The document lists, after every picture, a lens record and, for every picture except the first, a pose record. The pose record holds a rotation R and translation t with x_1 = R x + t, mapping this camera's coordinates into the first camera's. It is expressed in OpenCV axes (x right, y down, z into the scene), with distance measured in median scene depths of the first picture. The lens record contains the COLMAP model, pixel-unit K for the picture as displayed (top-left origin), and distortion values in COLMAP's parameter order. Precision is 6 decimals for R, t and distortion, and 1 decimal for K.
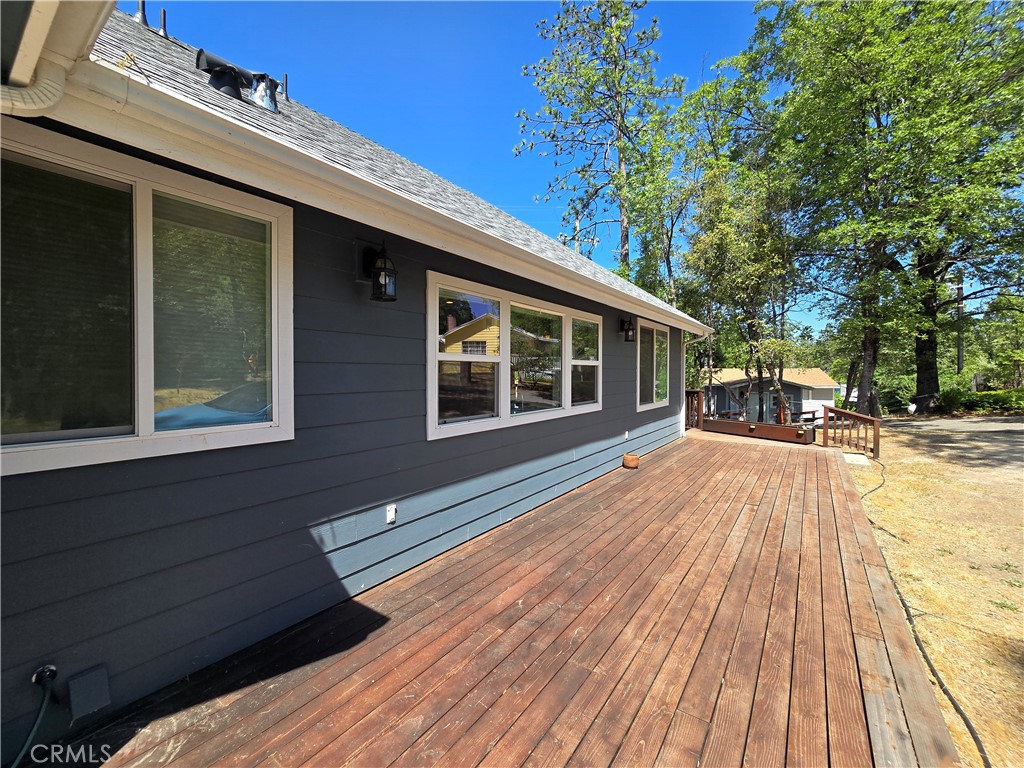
lens RADIAL K [[419.2, 0, 510.2], [0, 419.2, 379.0], [0, 0, 1]] dist [0.000017, -0.000118]
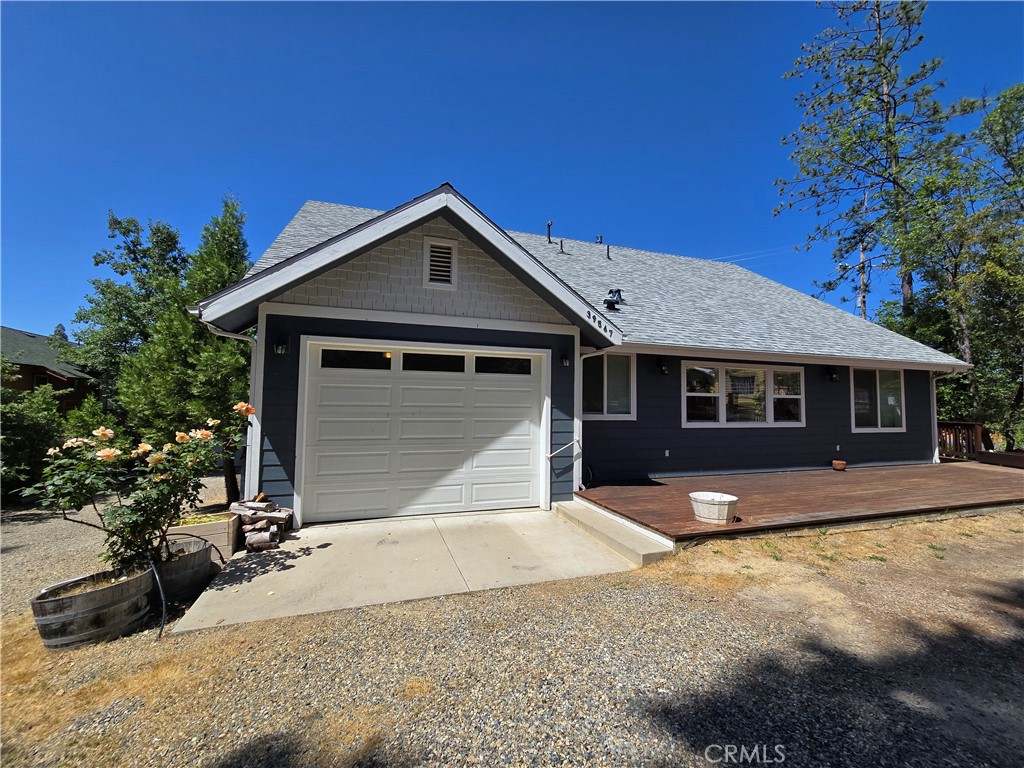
lens RADIAL K [[419.2, 0, 509.9], [0, 419.2, 382.0], [0, 0, 1]] dist [0.000017, -0.000118]
pose [[0.810717, -0.022260, -0.585015, 0.329240], [-0.020194, 0.997619, -0.065945, 0.044740], [0.585090, 0.065277, 0.808337, -1.220283]]
